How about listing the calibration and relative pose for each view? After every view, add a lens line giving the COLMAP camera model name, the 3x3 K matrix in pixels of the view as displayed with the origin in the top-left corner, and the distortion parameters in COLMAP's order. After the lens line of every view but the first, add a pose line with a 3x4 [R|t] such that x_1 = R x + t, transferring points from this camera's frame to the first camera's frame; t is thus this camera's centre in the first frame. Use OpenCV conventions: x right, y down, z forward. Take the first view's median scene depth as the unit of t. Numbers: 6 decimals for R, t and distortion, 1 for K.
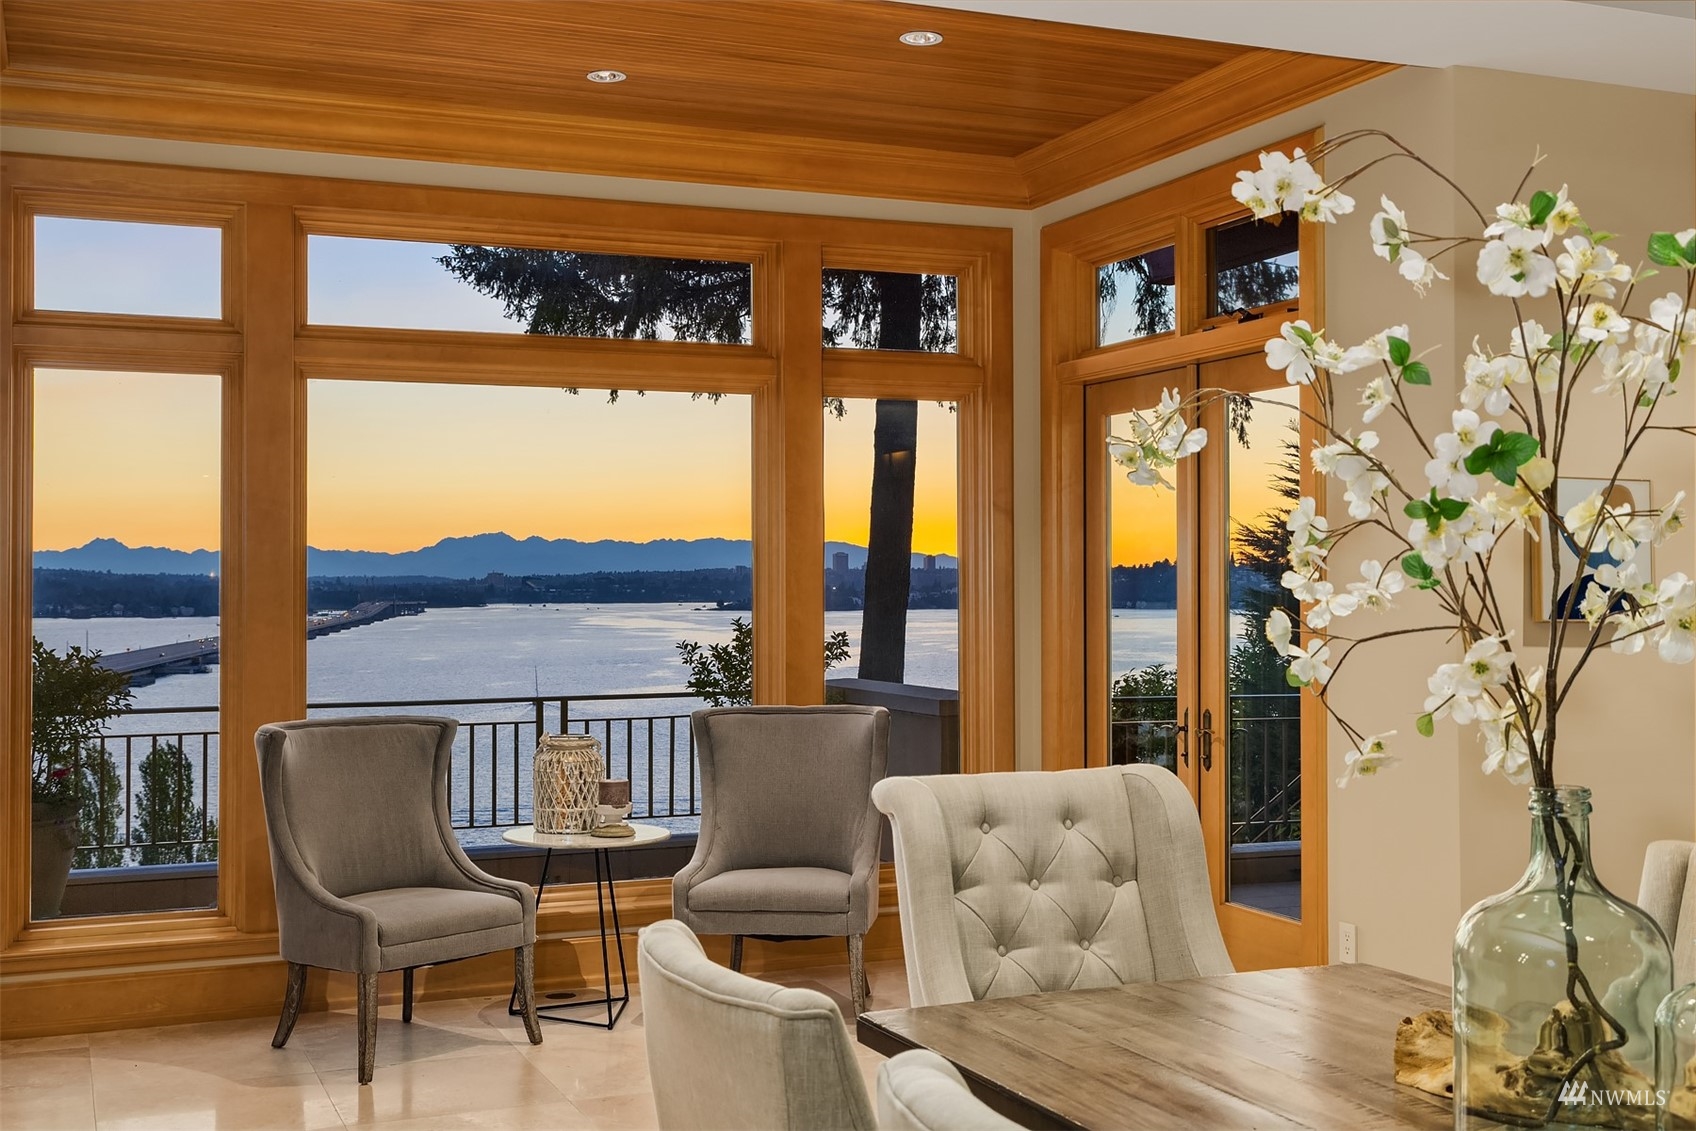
lens RADIAL K [[1883.1, 0, 862.9], [0, 1883.1, 549.3], [0, 0, 1]] dist [0.017044, 0.000000]
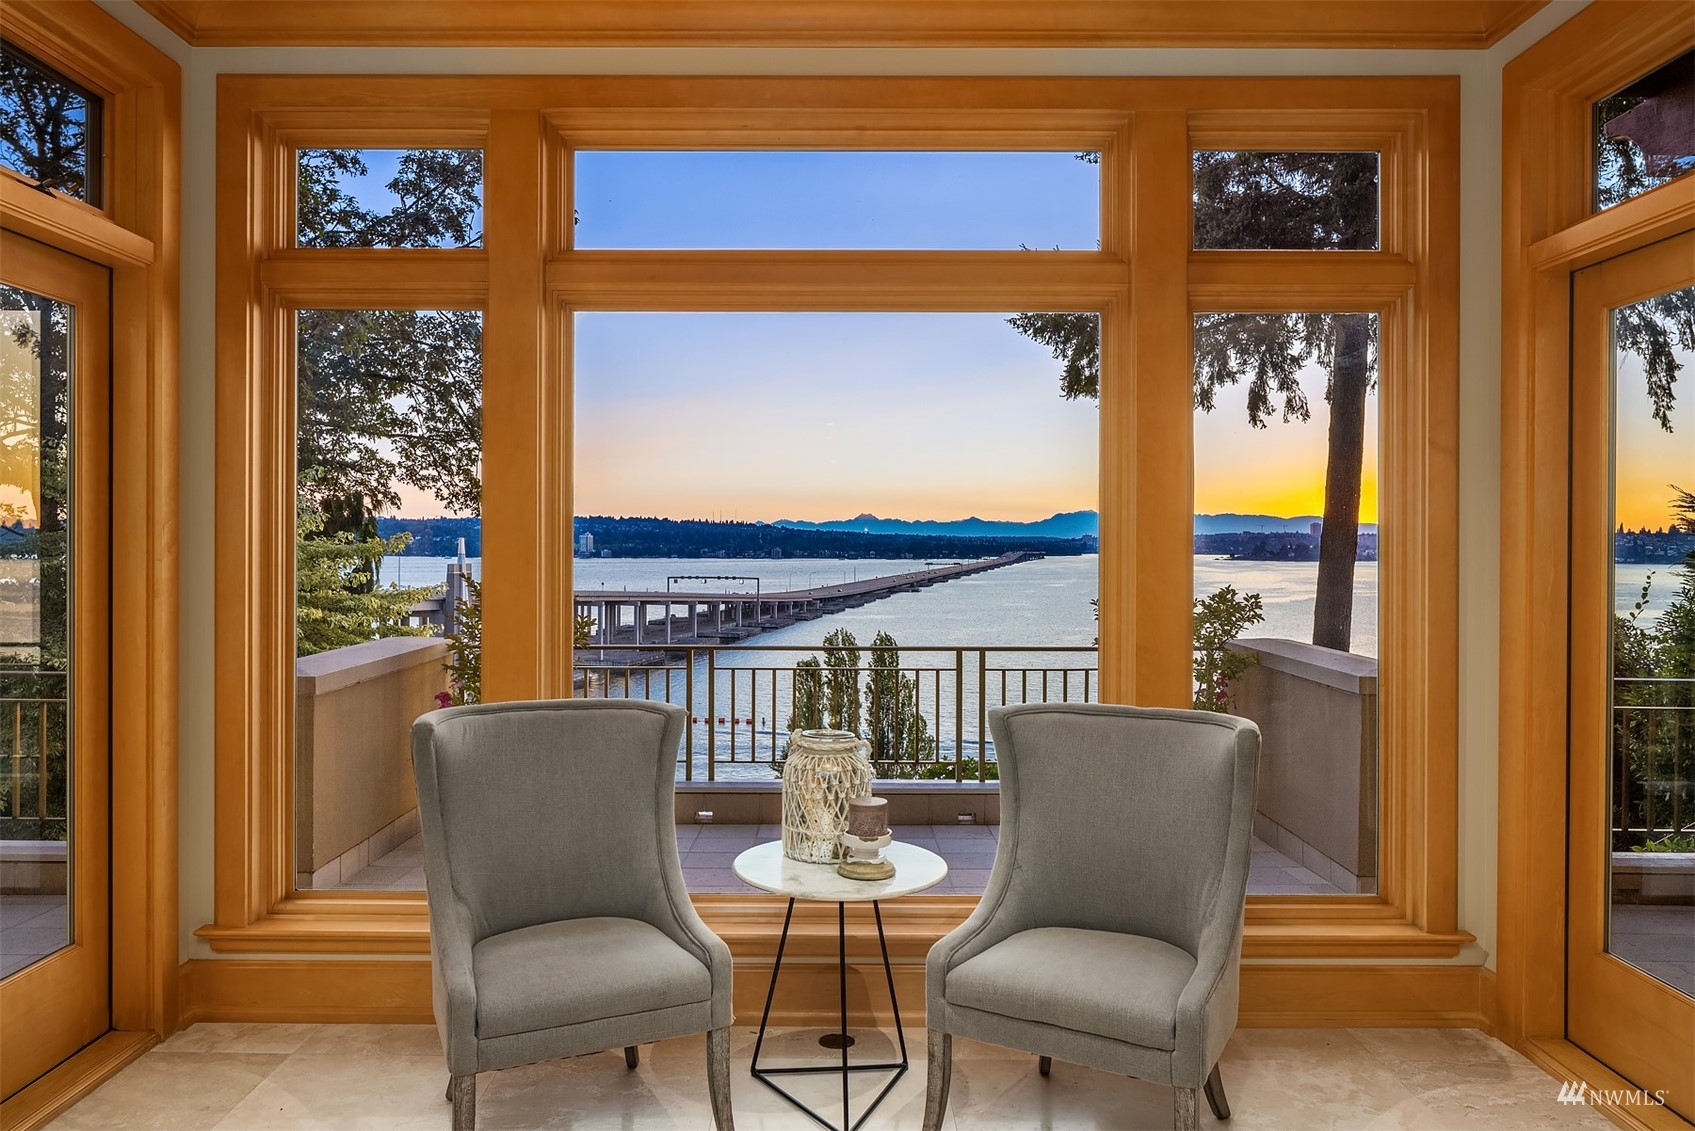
lens RADIAL K [[1152.5, 0, 839.4], [0, 1152.5, 539.1], [0, 0, 1]] dist [-0.004043, -0.009804]
pose [[0.918929, 0.007411, -0.394354, 0.039030], [-0.001072, 0.999867, 0.016292, 0.008936], [0.394422, -0.014548, 0.918814, 0.552430]]
